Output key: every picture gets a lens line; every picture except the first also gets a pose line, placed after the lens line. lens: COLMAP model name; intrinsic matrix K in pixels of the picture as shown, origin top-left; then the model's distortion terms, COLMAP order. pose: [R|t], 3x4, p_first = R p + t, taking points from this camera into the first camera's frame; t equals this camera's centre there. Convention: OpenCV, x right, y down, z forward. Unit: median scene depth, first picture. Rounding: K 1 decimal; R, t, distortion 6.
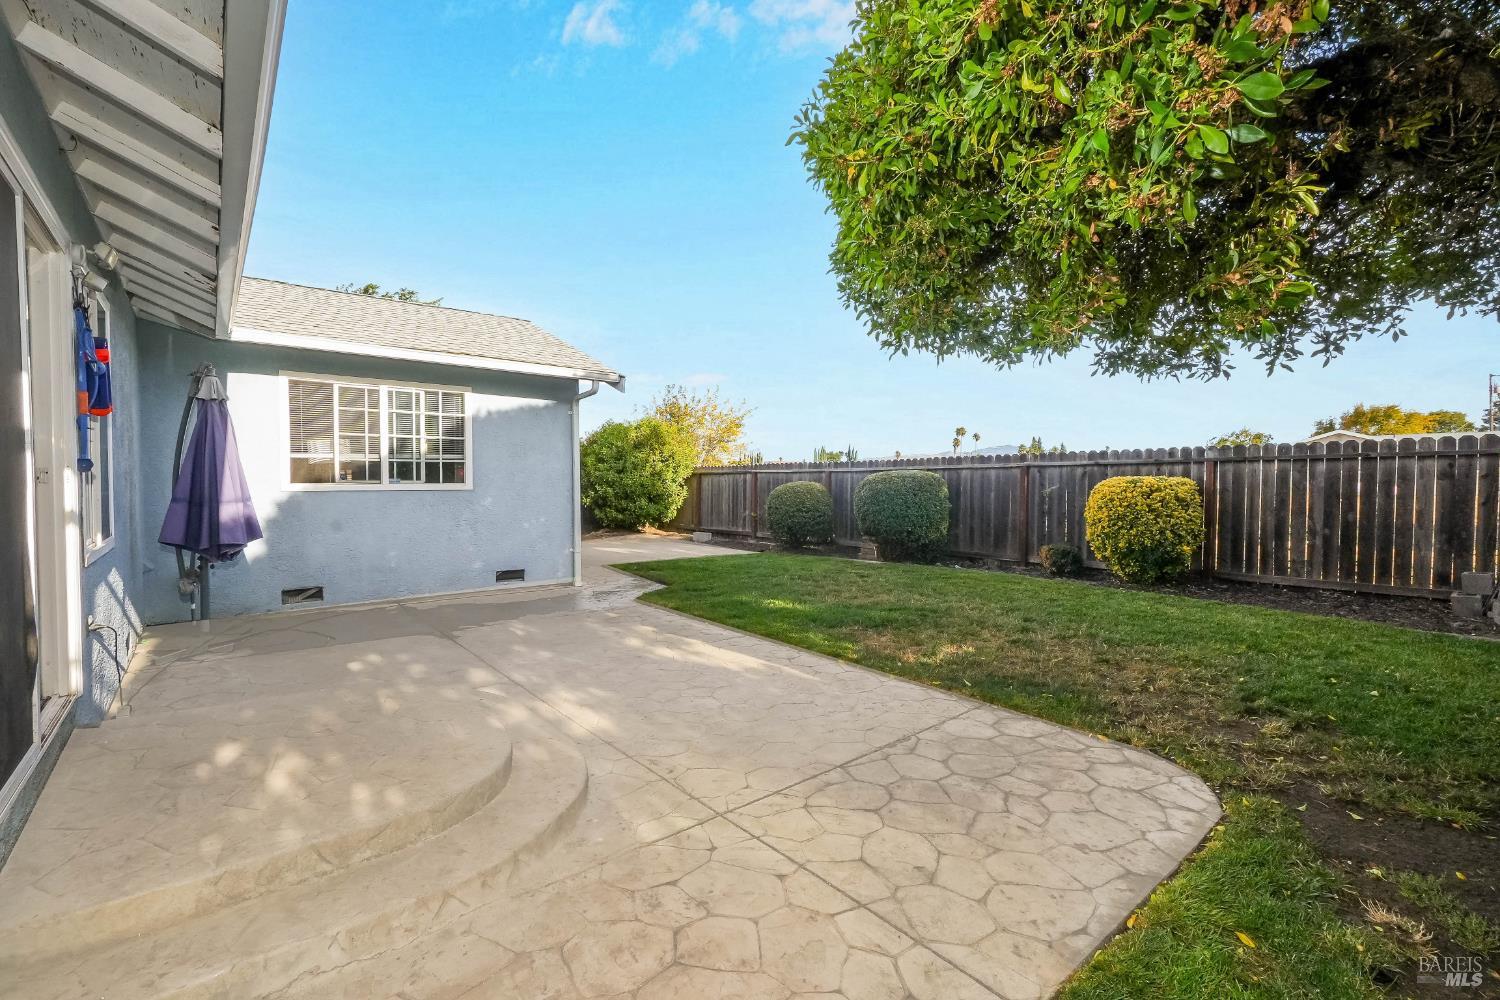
lens RADIAL K [[652.9, 0, 750.7], [0, 652.9, 495.6], [0, 0, 1]] dist [-0.008107, 0.004017]
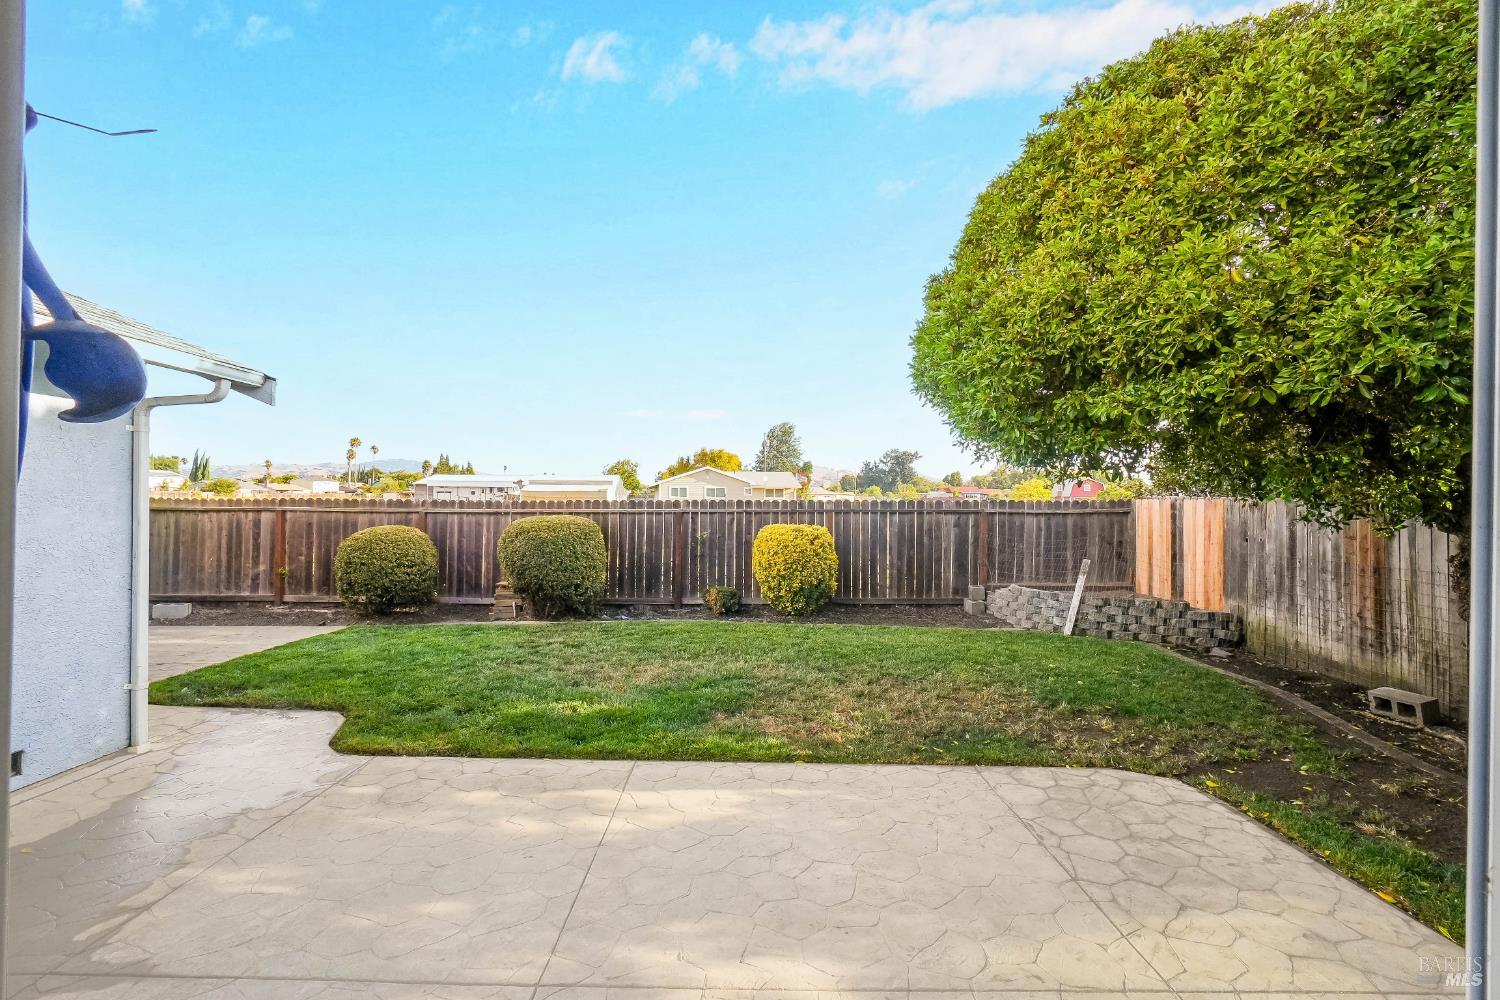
lens RADIAL K [[652.9, 0, 750.7], [0, 652.9, 495.6], [0, 0, 1]] dist [-0.008107, 0.004017]
pose [[0.645066, 0.010381, 0.764057, -0.416923], [0.008602, 0.999746, -0.020846, -0.066920], [-0.764079, 0.020019, 0.644812, 0.320678]]
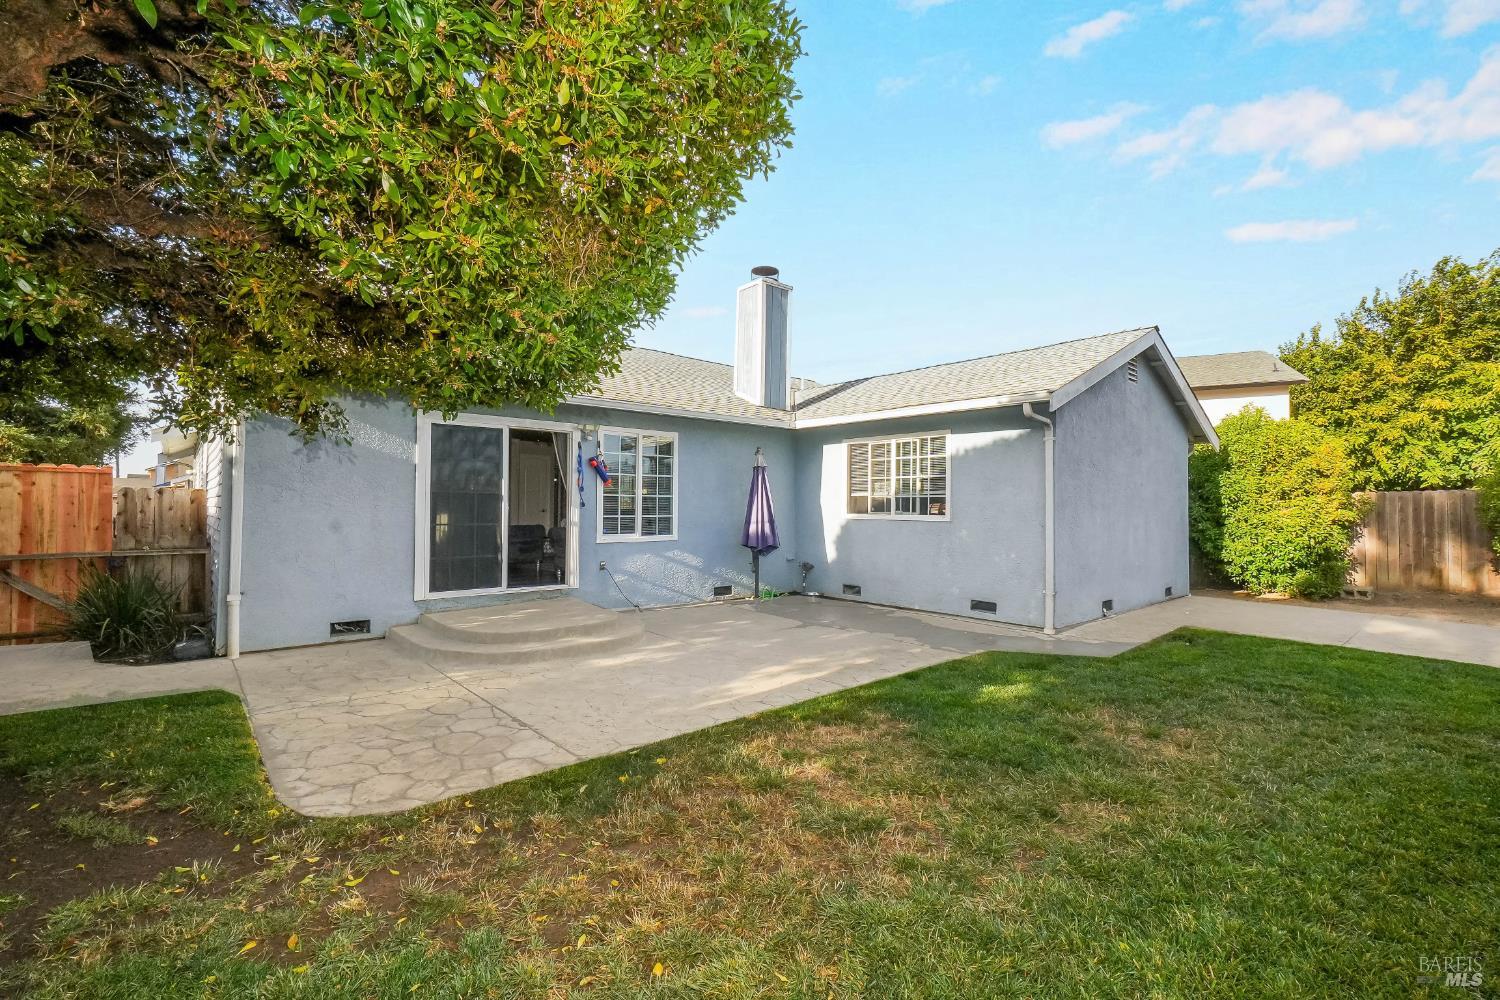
lens RADIAL K [[652.9, 0, 750.7], [0, 652.9, 495.6], [0, 0, 1]] dist [-0.008107, 0.004017]
pose [[0.026320, -0.017757, -0.999496, 0.723344], [-0.030931, 0.999349, -0.018569, -0.023353], [0.999175, 0.031404, 0.025753, 0.675055]]
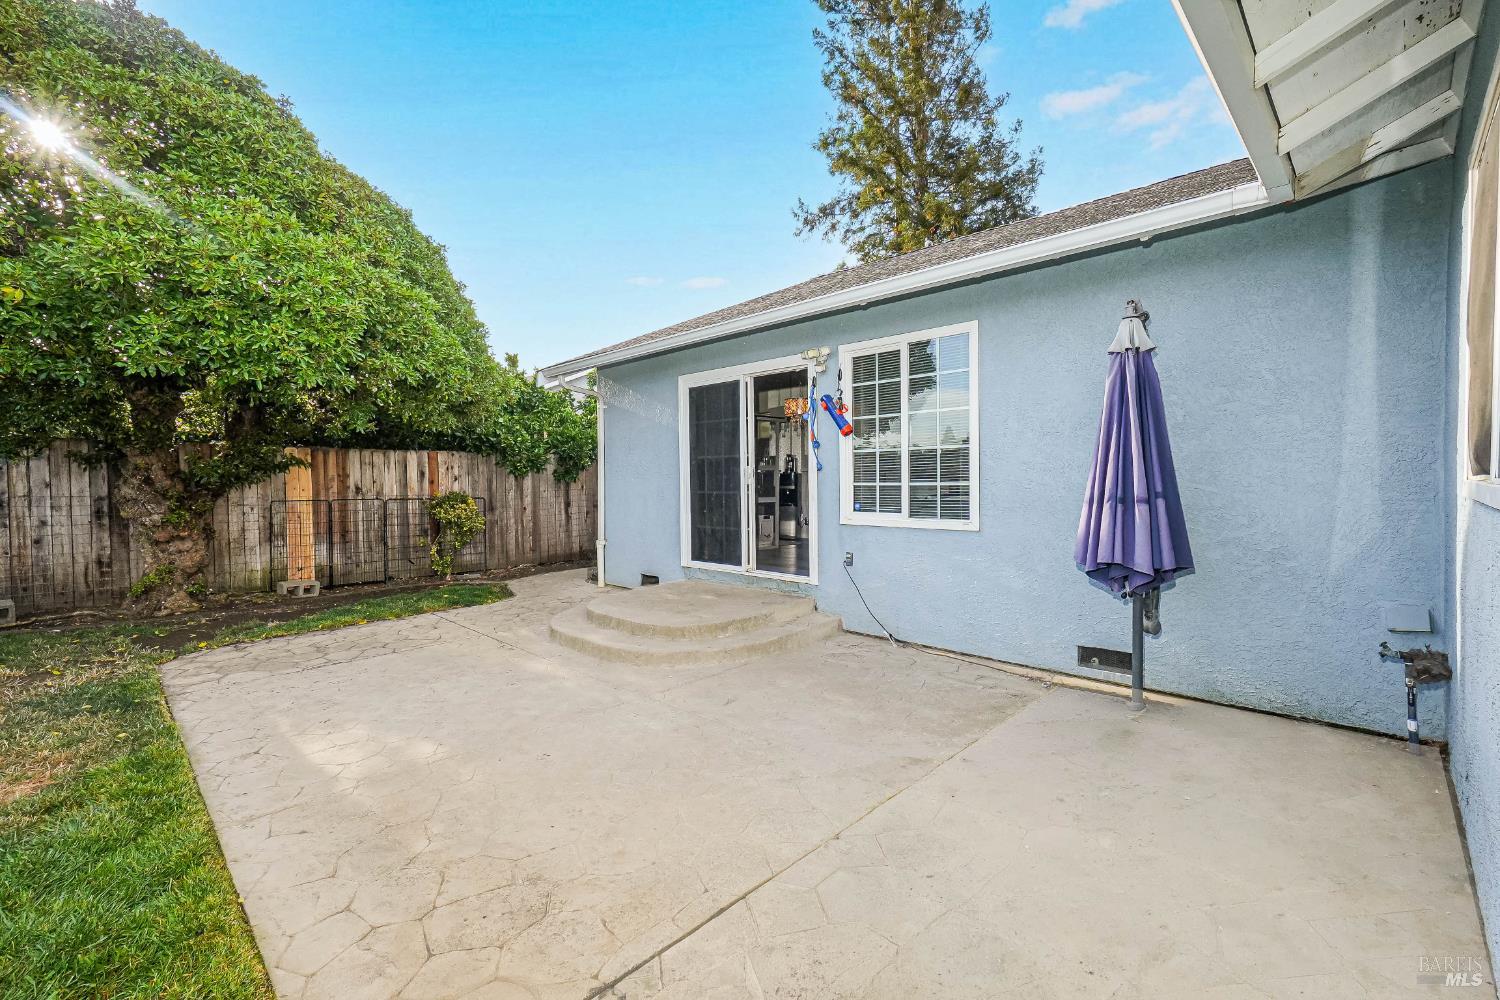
lens RADIAL K [[656.7, 0, 756.5], [0, 656.7, 496.8], [0, 0, 1]] dist [-0.002899, -0.000075]
pose [[-0.994404, 0.011531, -0.105010, -0.267187], [0.006179, 0.998672, 0.051146, -0.025126], [0.105460, 0.050211, -0.993155, 1.198968]]
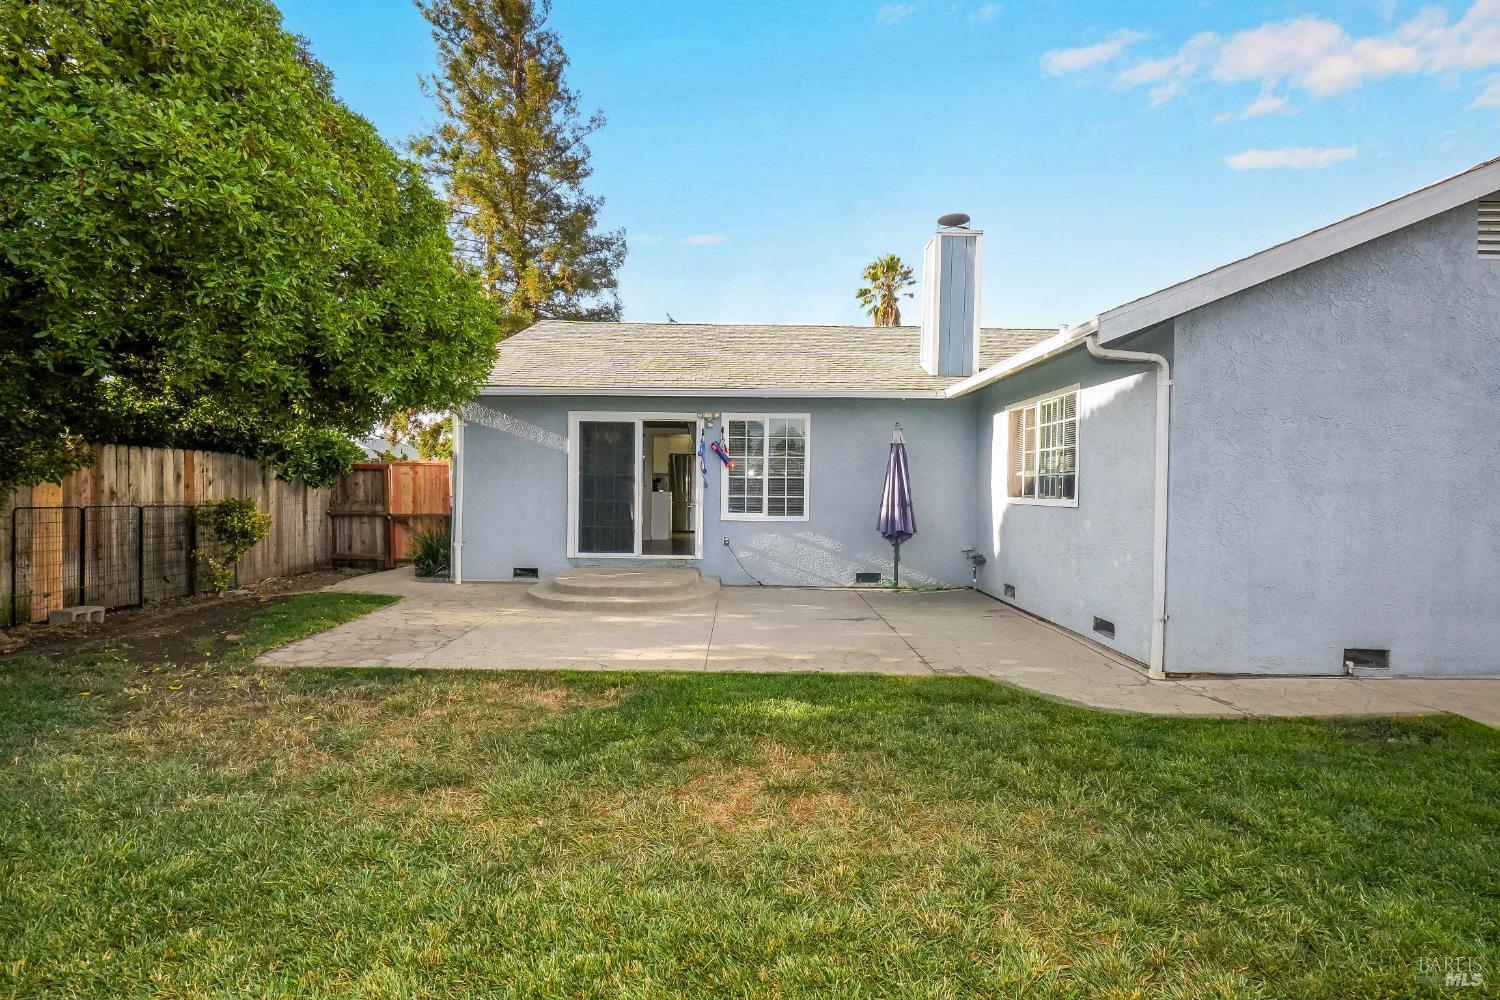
lens RADIAL K [[652.9, 0, 750.7], [0, 652.9, 495.6], [0, 0, 1]] dist [-0.008107, 0.004017]
pose [[-0.636644, -0.000662, -0.771158, 0.498438], [-0.031590, 0.999183, 0.025221, -0.034438], [0.770511, 0.040418, -0.636144, 1.288408]]
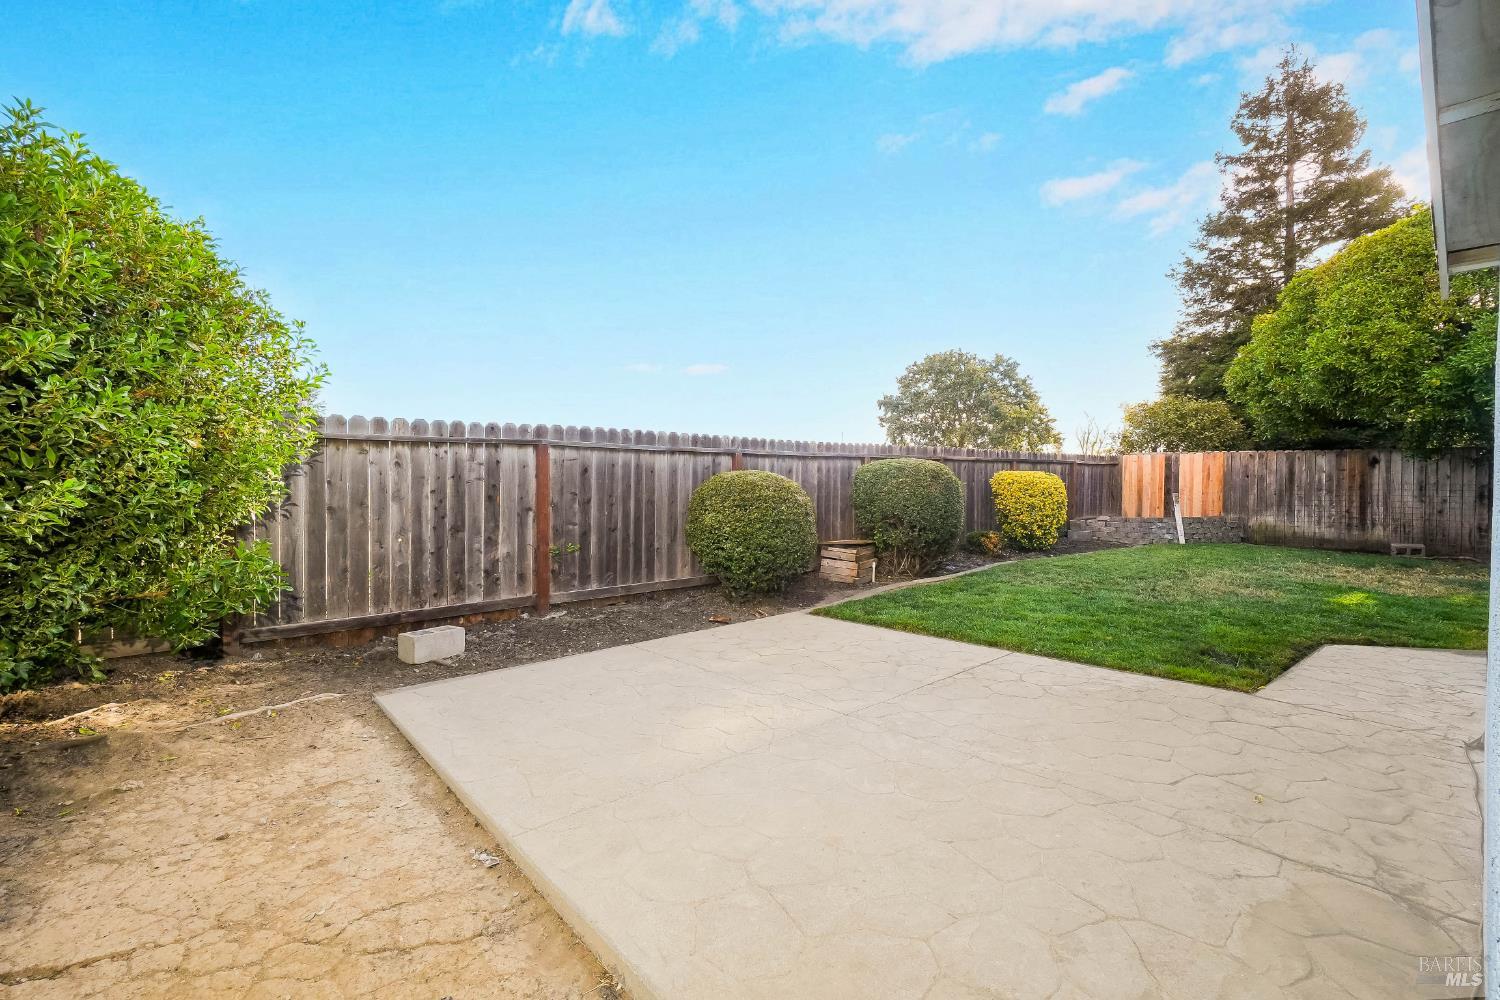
lens RADIAL K [[650.8, 0, 756.2], [0, 650.8, 493.3], [0, 0, 1]] dist [-0.006636, -0.000047]
pose [[-0.025965, -0.016007, 0.999535, -0.808285], [0.021298, 0.999636, 0.016562, -0.020503], [-0.999436, 0.021719, -0.025615, 1.799568]]
